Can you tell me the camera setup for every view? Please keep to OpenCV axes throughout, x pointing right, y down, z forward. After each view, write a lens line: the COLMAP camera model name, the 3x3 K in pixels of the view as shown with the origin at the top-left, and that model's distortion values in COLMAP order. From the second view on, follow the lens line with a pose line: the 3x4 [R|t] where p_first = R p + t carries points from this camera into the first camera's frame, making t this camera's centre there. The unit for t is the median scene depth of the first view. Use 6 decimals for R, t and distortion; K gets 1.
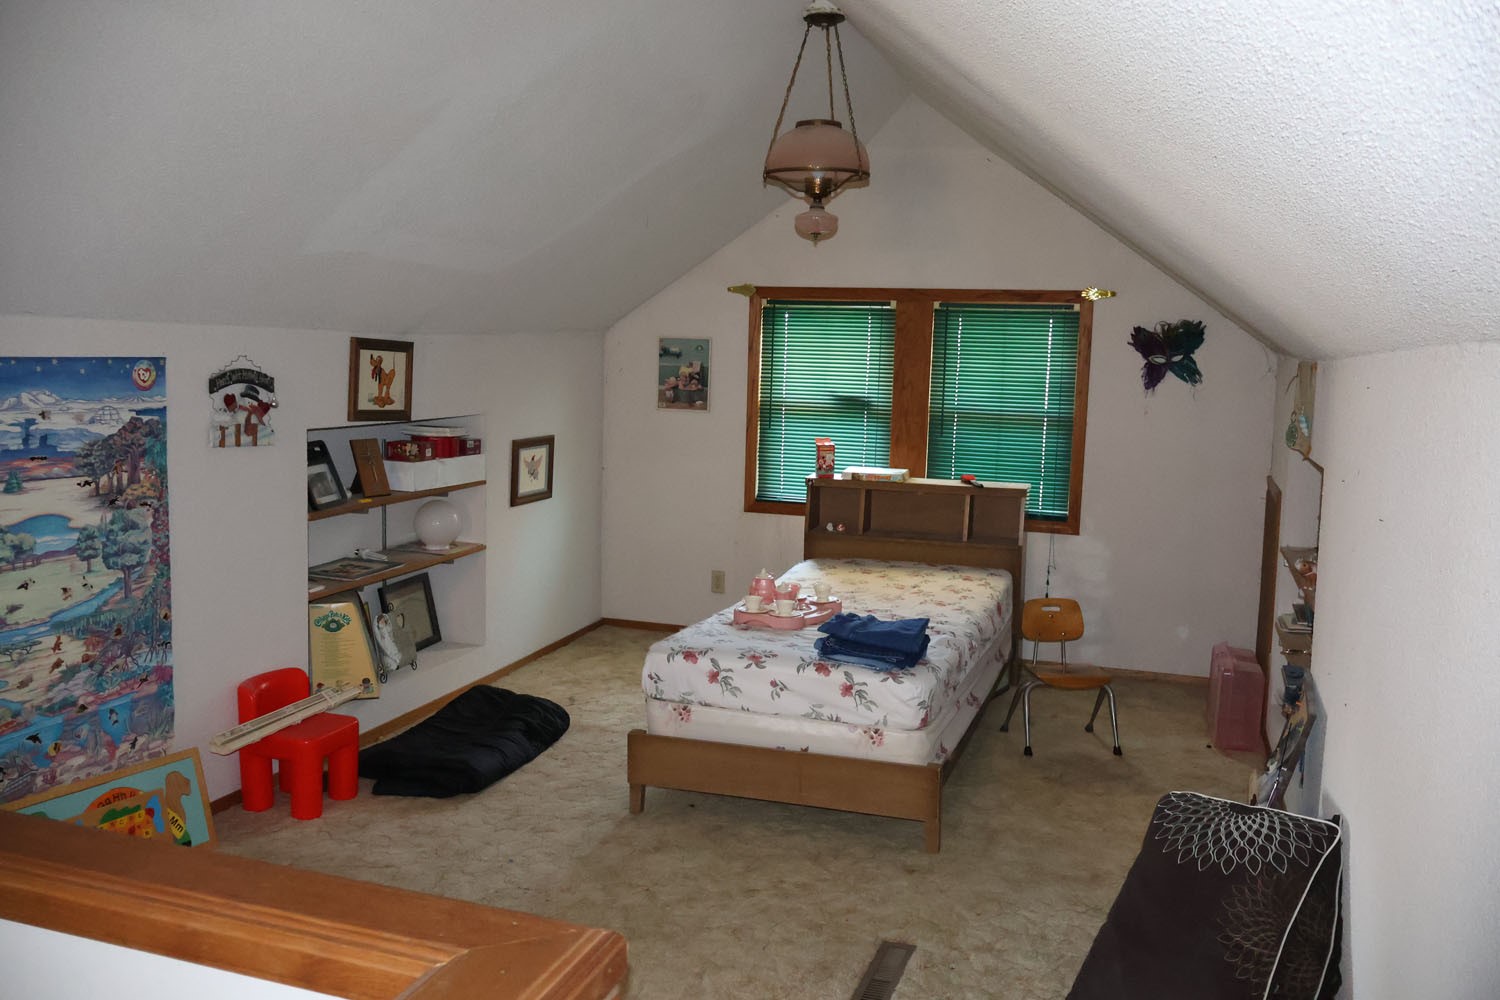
lens RADIAL K [[1266.0, 0, 751.4], [0, 1266.0, 507.4], [0, 0, 1]] dist [0.016758, 0.000680]
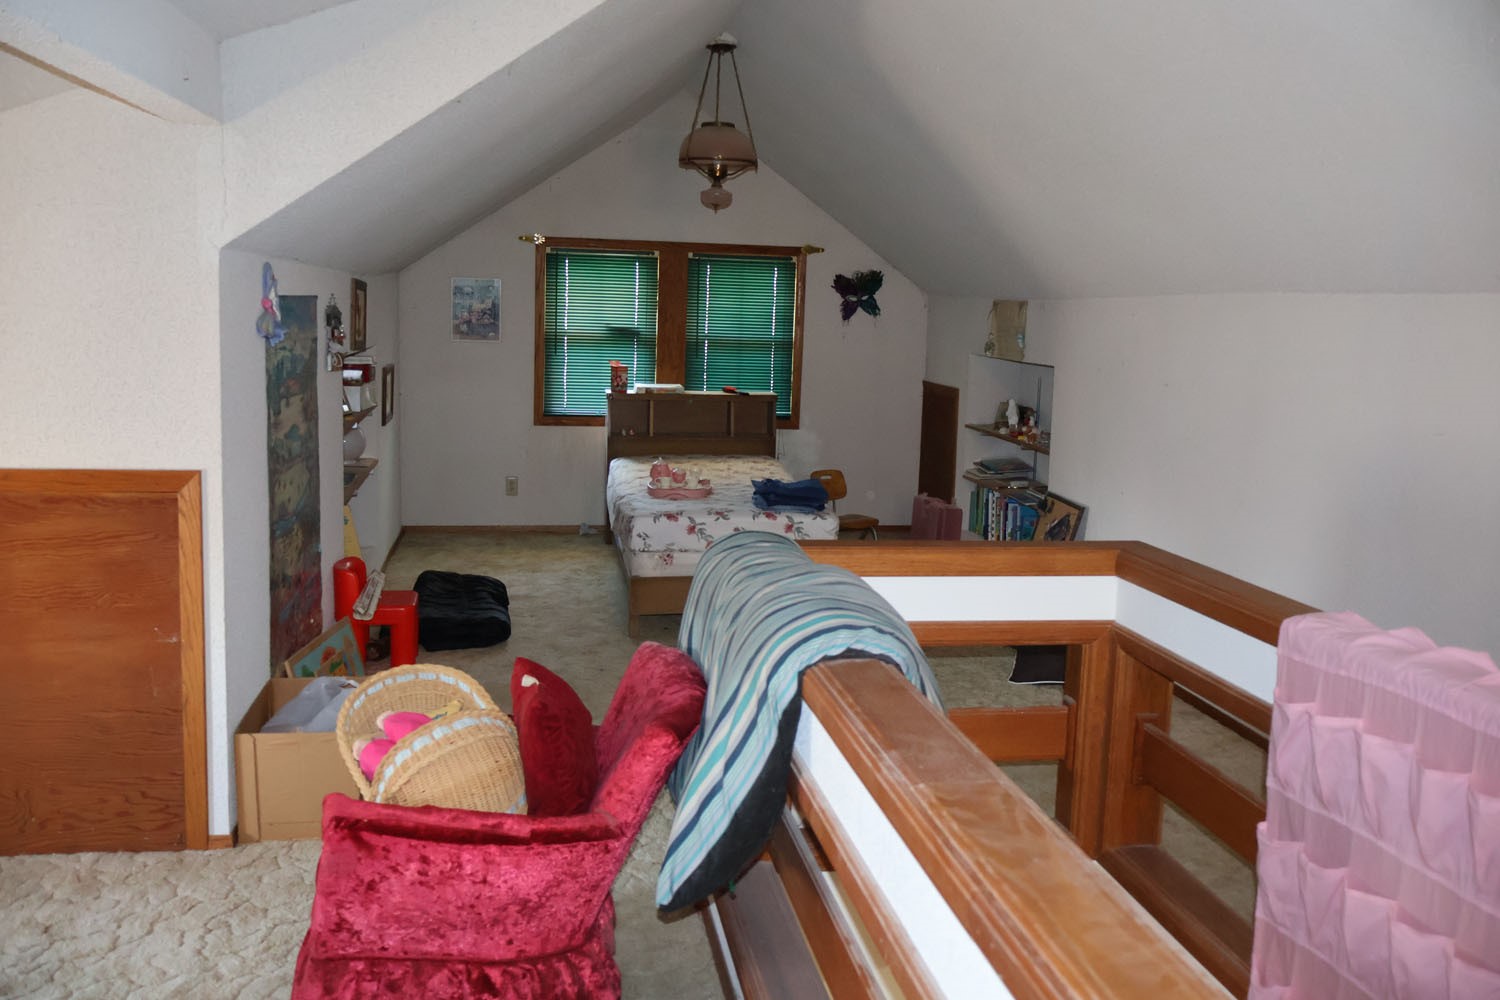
lens RADIAL K [[1266.0, 0, 748.9], [0, 1266.0, 492.0], [0, 0, 1]] dist [0.016758, 0.000680]
pose [[0.881096, -0.069129, 0.467857, -0.430255], [0.052518, 0.997443, 0.048473, 0.020797], [-0.470012, -0.018139, 0.882474, -0.168135]]
